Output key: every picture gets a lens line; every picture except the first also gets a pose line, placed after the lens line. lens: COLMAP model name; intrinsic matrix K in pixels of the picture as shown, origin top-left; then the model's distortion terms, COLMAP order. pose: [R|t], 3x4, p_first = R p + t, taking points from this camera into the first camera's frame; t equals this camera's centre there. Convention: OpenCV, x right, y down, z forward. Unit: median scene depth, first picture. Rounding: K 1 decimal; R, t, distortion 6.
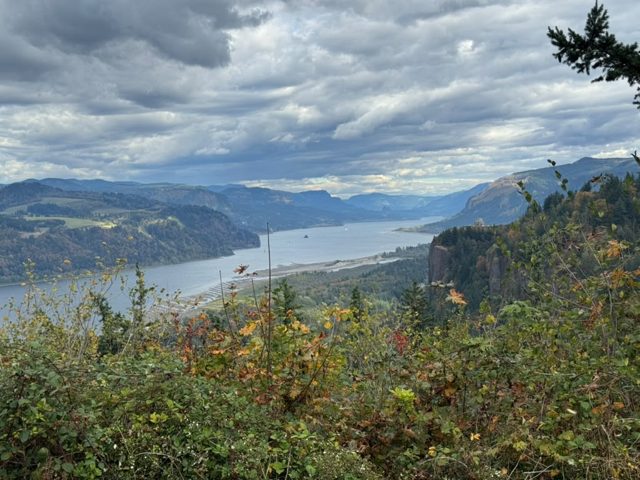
lens RADIAL K [[879.4, 0, 321.5], [0, 879.4, 225.4], [0, 0, 1]] dist [0.157931, -0.118921]
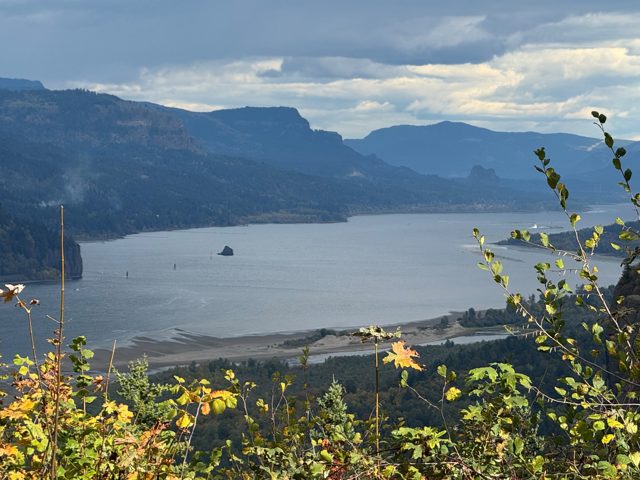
lens RADIAL K [[2895.1, 0, 320.0], [0, 2895.1, 240.0], [0, 0, 1]] dist [-0.089394, -5.232704]
pose [[0.999224, 0.037793, 0.011134, 0.102464], [-0.037888, 0.999246, 0.008501, -0.038666], [-0.010804, -0.008916, 0.999902, -1.210259]]
